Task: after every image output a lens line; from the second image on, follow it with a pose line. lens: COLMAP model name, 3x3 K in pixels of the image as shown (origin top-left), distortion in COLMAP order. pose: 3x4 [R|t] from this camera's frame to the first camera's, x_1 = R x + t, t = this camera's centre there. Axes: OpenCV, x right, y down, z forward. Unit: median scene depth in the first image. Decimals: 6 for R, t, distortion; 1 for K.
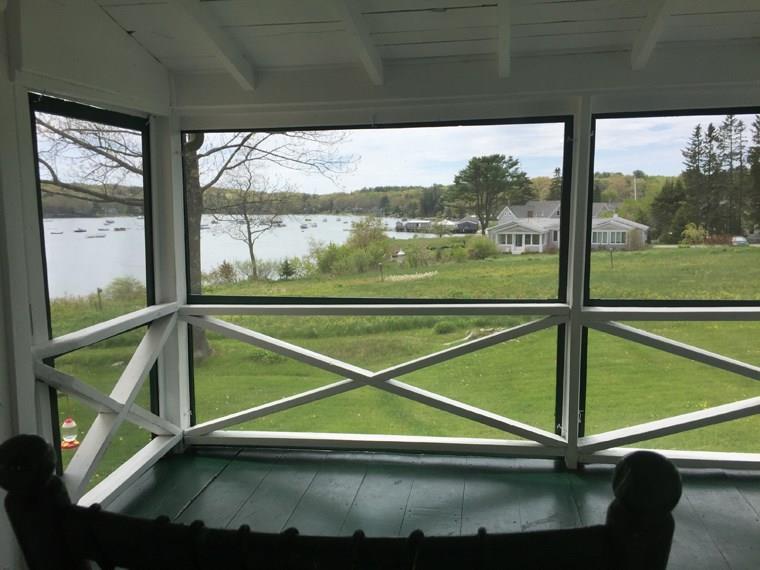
lens RADIAL K [[644.7, 0, 380.2], [0, 644.7, 286.7], [0, 0, 1]] dist [0.028707, -0.009103]
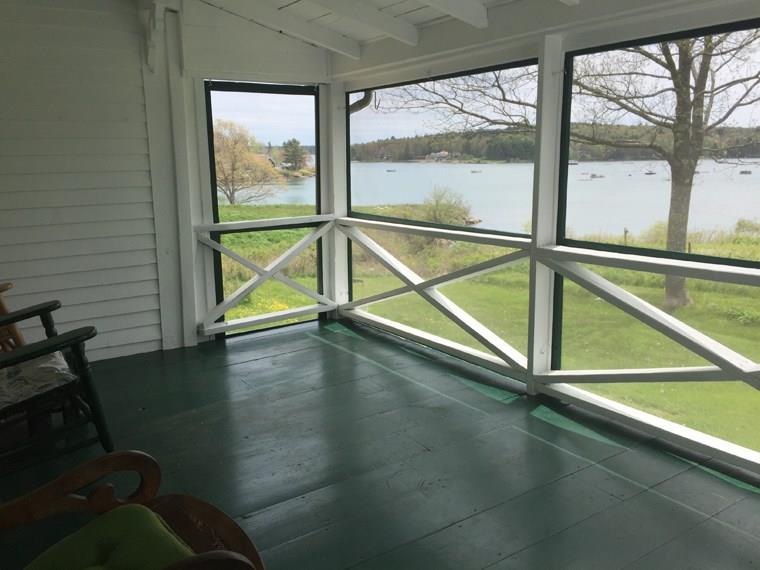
lens RADIAL K [[644.7, 0, 383.5], [0, 644.7, 283.0], [0, 0, 1]] dist [0.028707, -0.009103]
pose [[0.690259, 0.146647, -0.708546, 0.779180], [-0.089073, 0.989020, 0.117922, -0.003474], [0.718059, -0.018284, 0.695742, 0.072859]]
